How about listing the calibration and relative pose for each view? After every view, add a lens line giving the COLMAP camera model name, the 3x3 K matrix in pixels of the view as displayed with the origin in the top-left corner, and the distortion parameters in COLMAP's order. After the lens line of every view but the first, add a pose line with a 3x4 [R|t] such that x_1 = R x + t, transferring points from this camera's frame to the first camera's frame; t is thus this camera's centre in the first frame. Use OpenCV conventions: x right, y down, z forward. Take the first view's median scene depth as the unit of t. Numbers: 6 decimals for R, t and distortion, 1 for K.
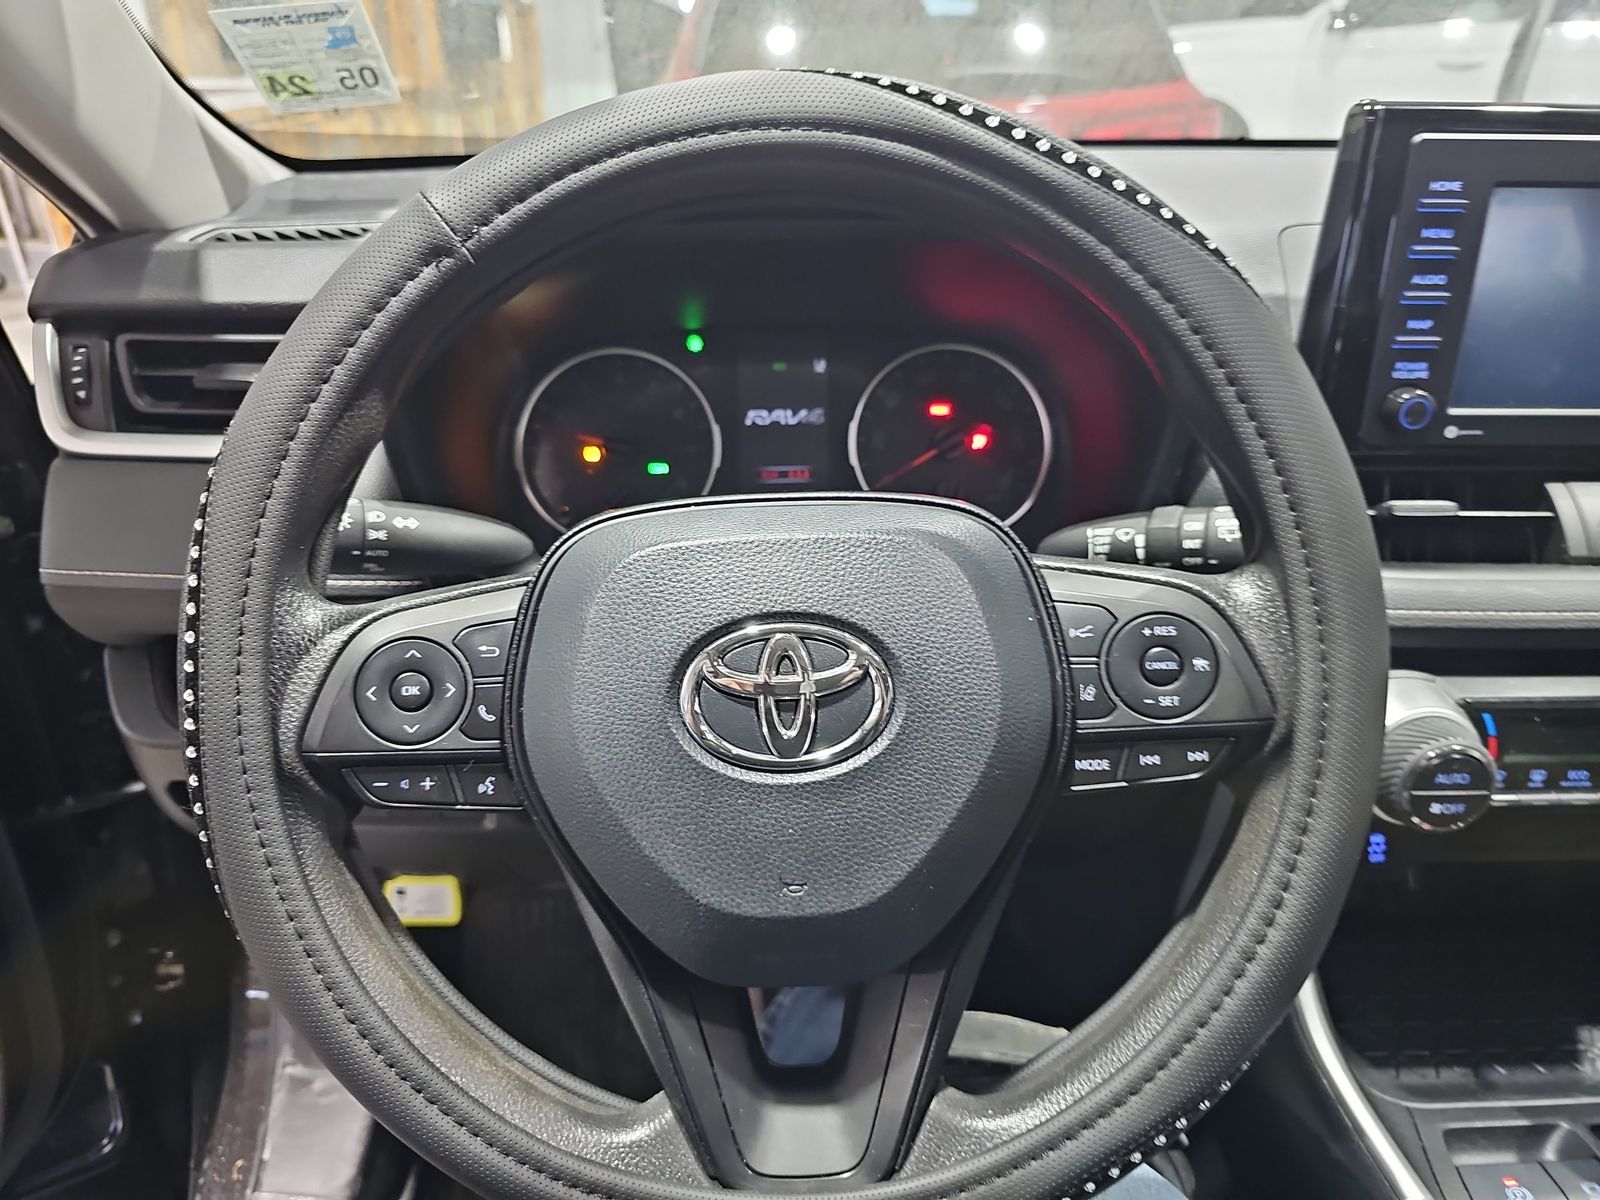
lens RADIAL K [[1107.4, 0, 761.1], [0, 1107.4, 570.6], [0, 0, 1]] dist [0.001819, -0.000948]
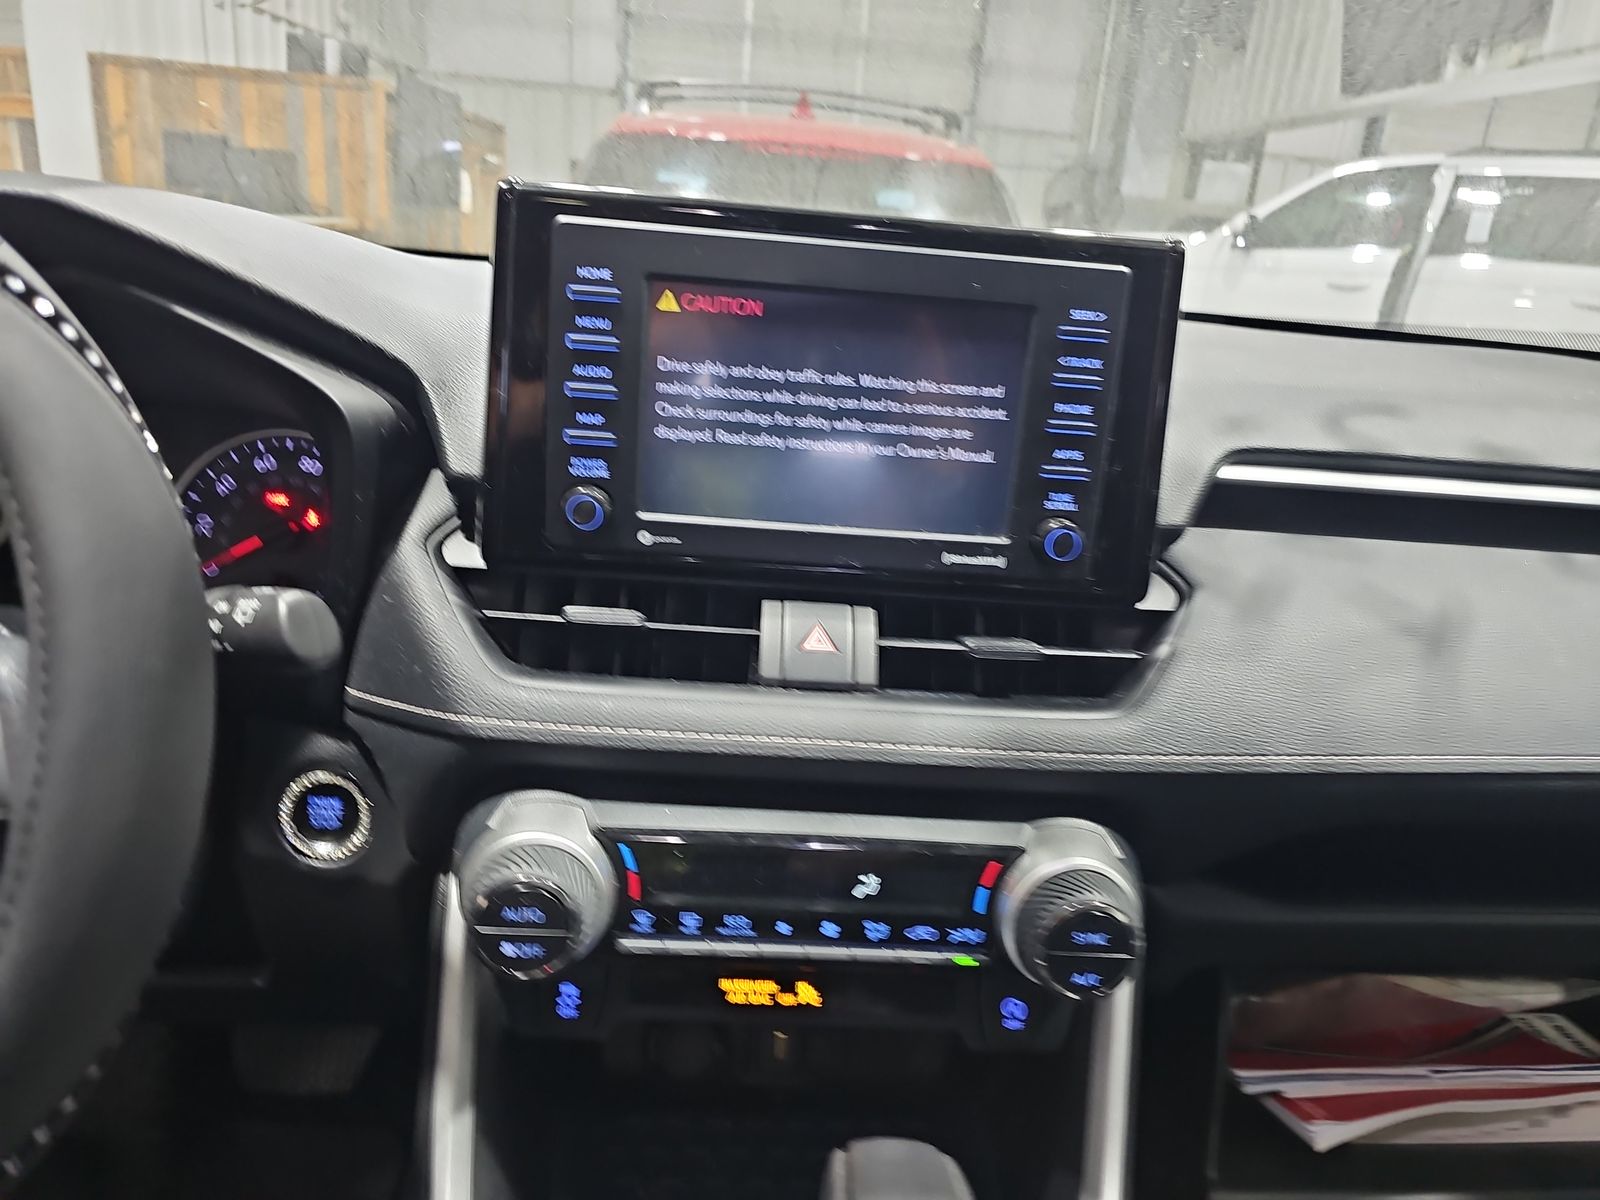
lens RADIAL K [[1055.8, 0, 807.2], [0, 1055.8, 599.0], [0, 0, 1]] dist [0.032170, -0.001869]
pose [[0.996970, 0.067818, 0.038103, 0.741449], [-0.063145, 0.991616, -0.112741, 0.018380], [-0.045429, 0.109993, 0.992894, 0.116471]]
